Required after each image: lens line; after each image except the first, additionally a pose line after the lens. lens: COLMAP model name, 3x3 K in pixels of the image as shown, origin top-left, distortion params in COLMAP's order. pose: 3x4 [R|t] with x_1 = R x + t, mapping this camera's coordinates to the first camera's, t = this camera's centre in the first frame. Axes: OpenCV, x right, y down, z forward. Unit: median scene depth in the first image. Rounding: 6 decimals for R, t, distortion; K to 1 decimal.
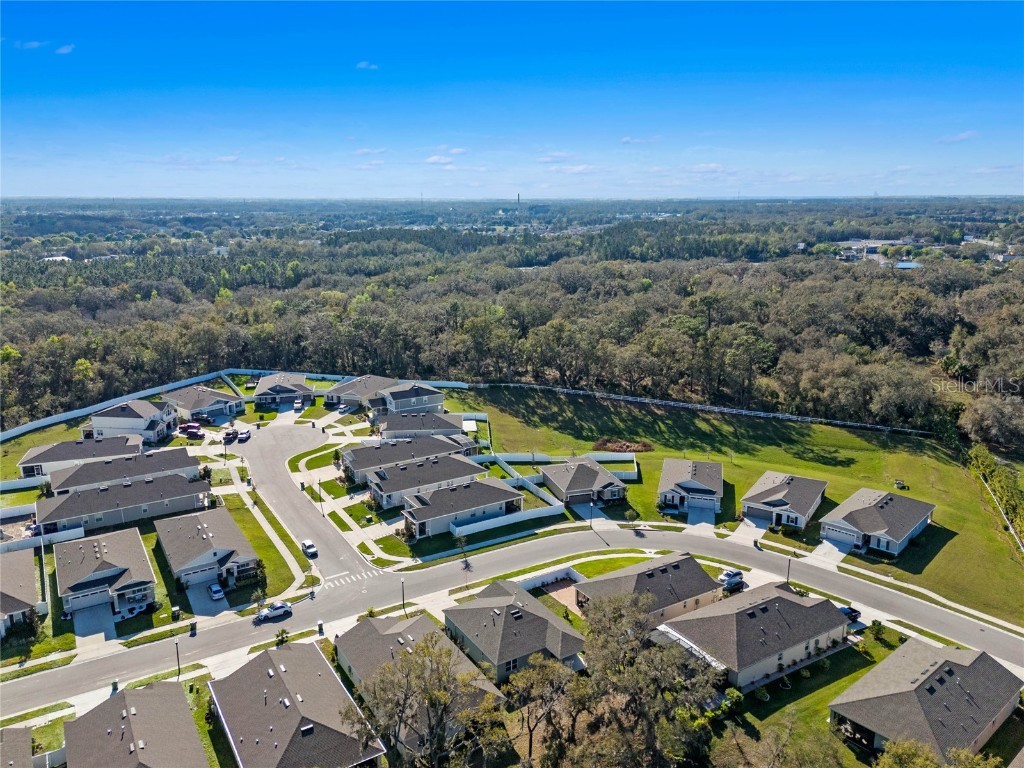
lens RADIAL K [[763.6, 0, 512.0], [0, 763.6, 384.0], [0, 0, 1]] dist [0.081570, -0.072517]
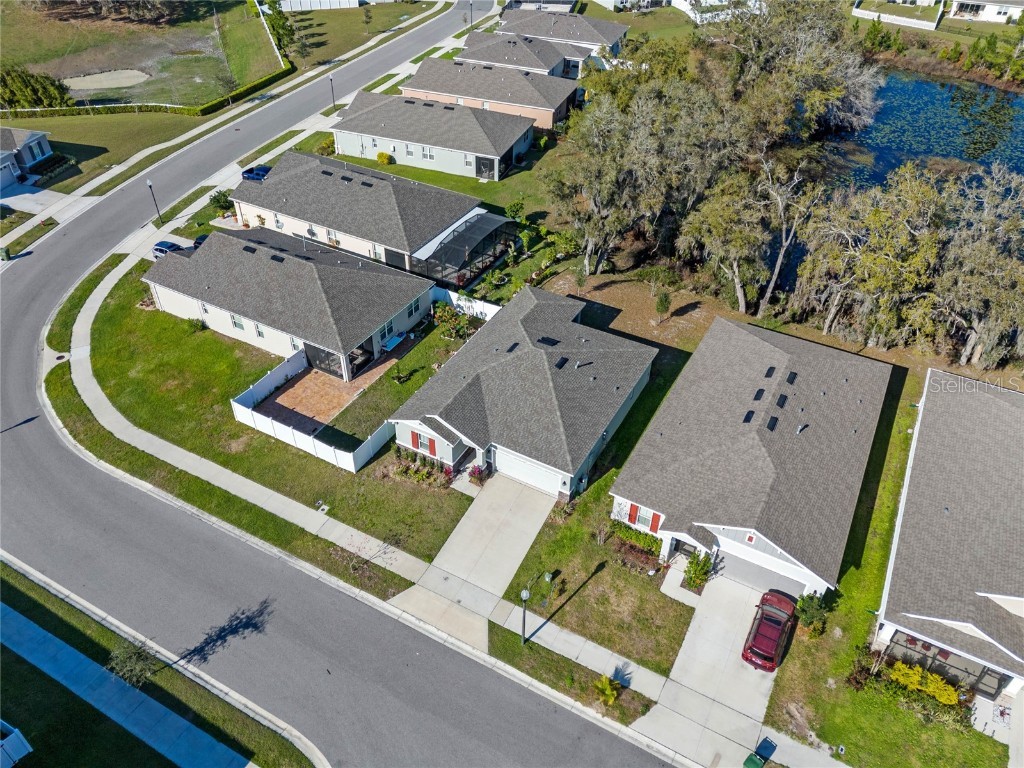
lens RADIAL K [[760.6, 0, 512.0], [0, 760.6, 369.3], [0, 0, 1]] dist [0.070675, -0.054264]
pose [[-0.488661, -0.542871, 0.683009, -0.254690], [0.192432, 0.696502, 0.691271, -0.040788], [-0.850988, 0.469230, -0.235887, 0.833009]]
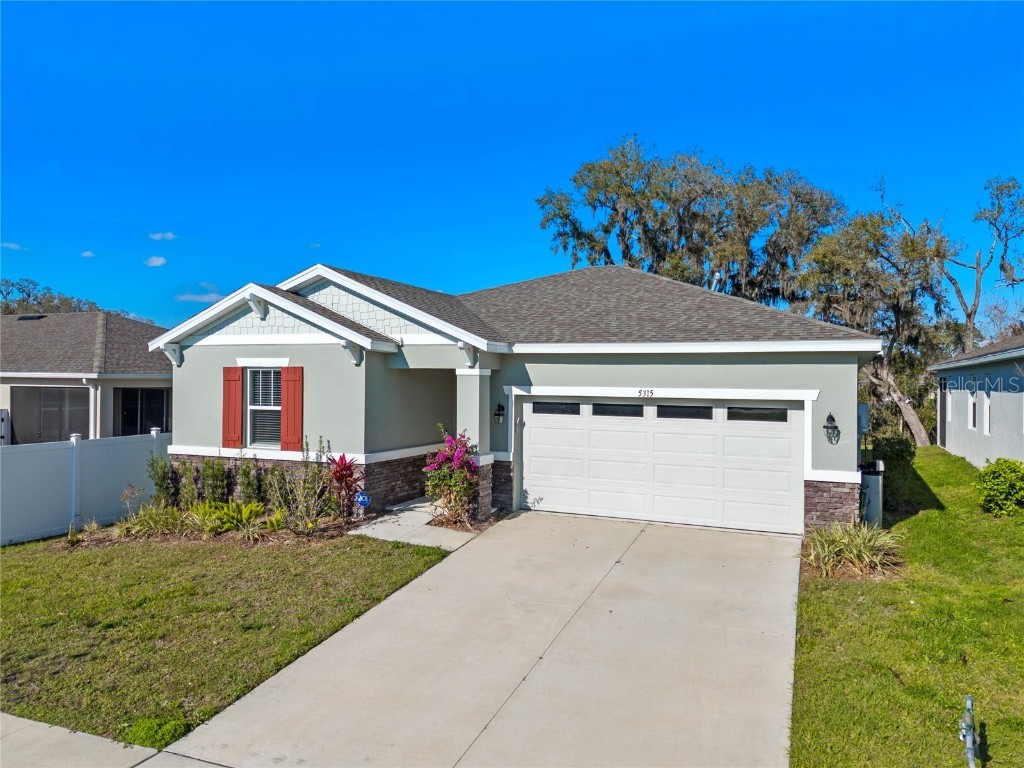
lens RADIAL K [[760.6, 0, 512.0], [0, 760.6, 369.3], [0, 0, 1]] dist [0.070675, -0.054264]
pose [[-0.565763, 0.005599, 0.824549, -0.112418], [0.190088, 0.973928, 0.123815, 0.208109], [-0.802358, 0.226787, -0.552077, 0.828457]]
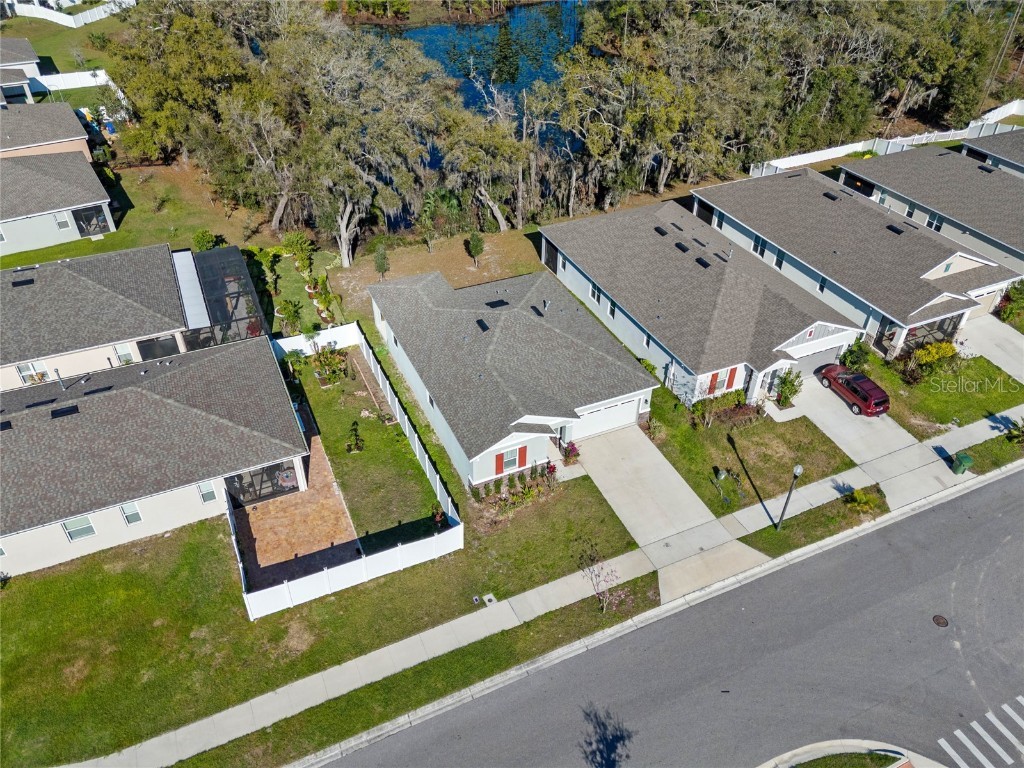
lens RADIAL K [[760.6, 0, 512.0], [0, 760.6, 369.3], [0, 0, 1]] dist [0.070675, -0.054264]
pose [[-0.991865, -0.085149, 0.094626, -0.037329], [0.018617, 0.638328, 0.769540, -0.027435], [-0.125927, 0.765041, -0.631549, 0.958184]]
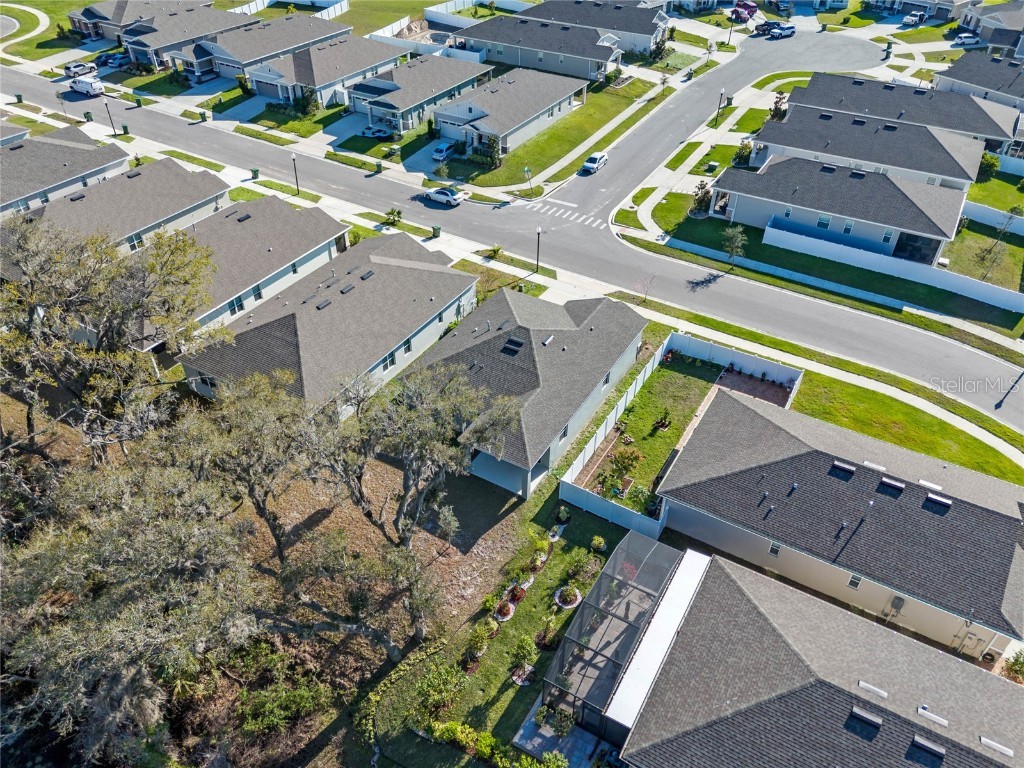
lens RADIAL K [[760.6, 0, 512.0], [0, 760.6, 369.3], [0, 0, 1]] dist [0.070675, -0.054264]
pose [[0.465738, 0.542833, -0.698871, 0.281321], [-0.221726, 0.836145, 0.501696, 0.032082], [0.856695, -0.078701, 0.509785, 0.521638]]
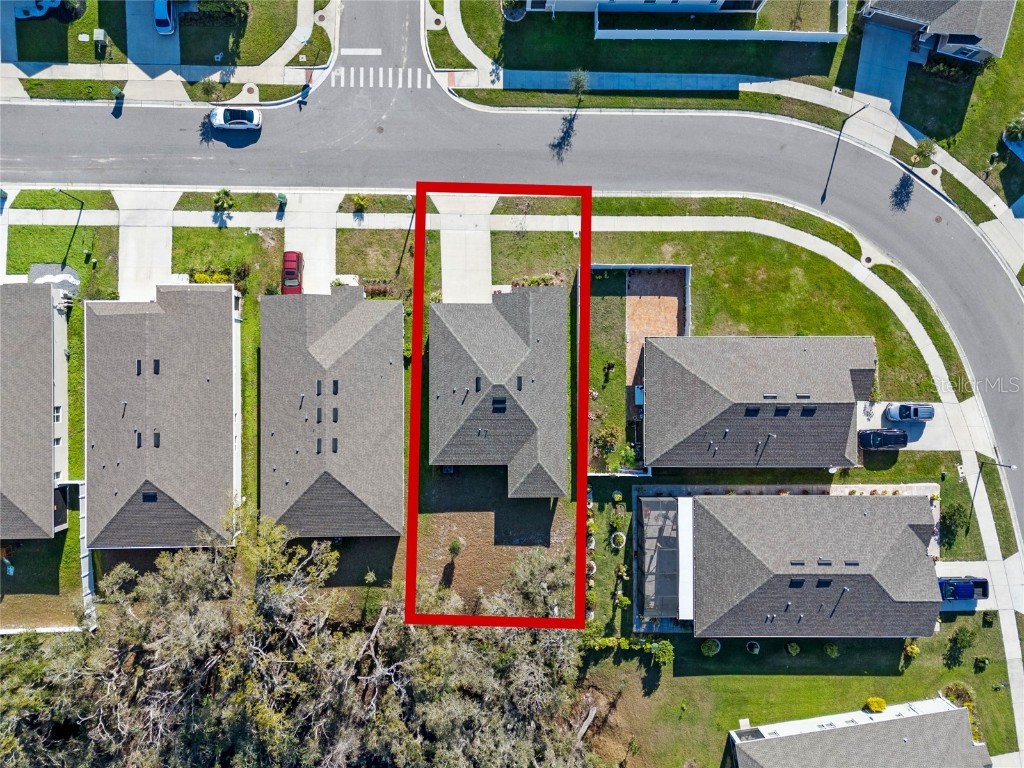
lens RADIAL K [[763.6, 0, 512.0], [0, 763.6, 384.0], [0, 0, 1]] dist [0.081570, -0.072517]
pose [[0.849200, 0.527492, 0.024730, -0.007845], [-0.152348, 0.199885, 0.967903, -0.257482], [0.505618, -0.825711, 0.250104, 0.613910]]
